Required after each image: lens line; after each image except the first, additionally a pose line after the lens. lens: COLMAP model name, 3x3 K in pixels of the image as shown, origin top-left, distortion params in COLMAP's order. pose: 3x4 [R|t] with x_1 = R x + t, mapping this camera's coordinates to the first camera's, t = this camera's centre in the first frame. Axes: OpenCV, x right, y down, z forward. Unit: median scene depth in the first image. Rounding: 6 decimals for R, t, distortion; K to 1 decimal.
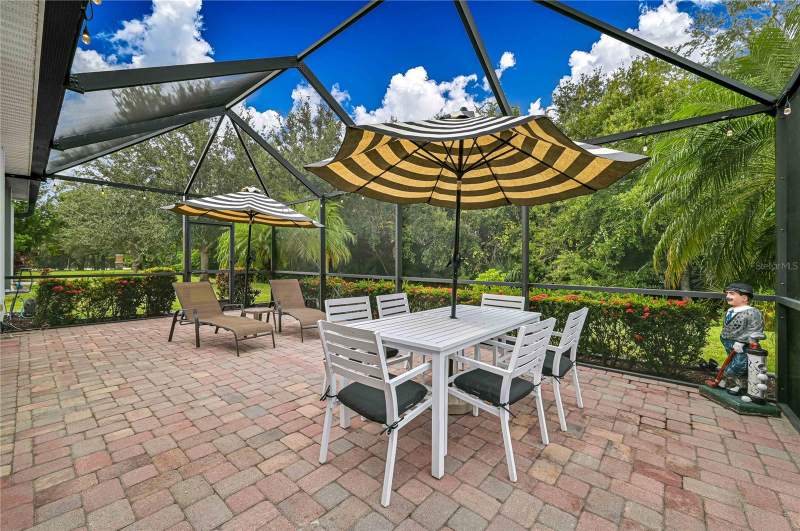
lens RADIAL K [[324.2, 0, 400.1], [0, 324.2, 261.4], [0, 0, 1]] dist [-0.016769, -0.000017]
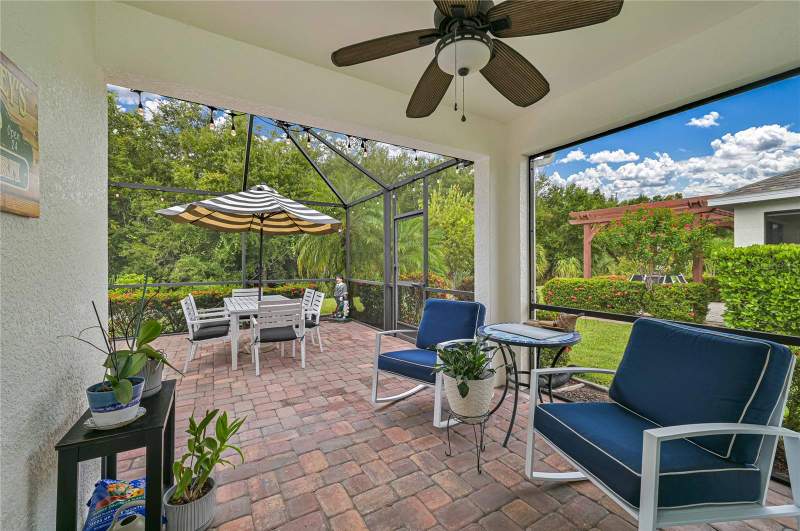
lens RADIAL K [[324.2, 0, 400.6], [0, 324.2, 261.5], [0, 0, 1]] dist [-0.016769, -0.000017]
pose [[0.330395, -0.011329, 0.943775, -1.250596], [0.007181, 0.999929, 0.009490, -0.054600], [-0.943816, 0.003642, 0.330452, -0.327884]]
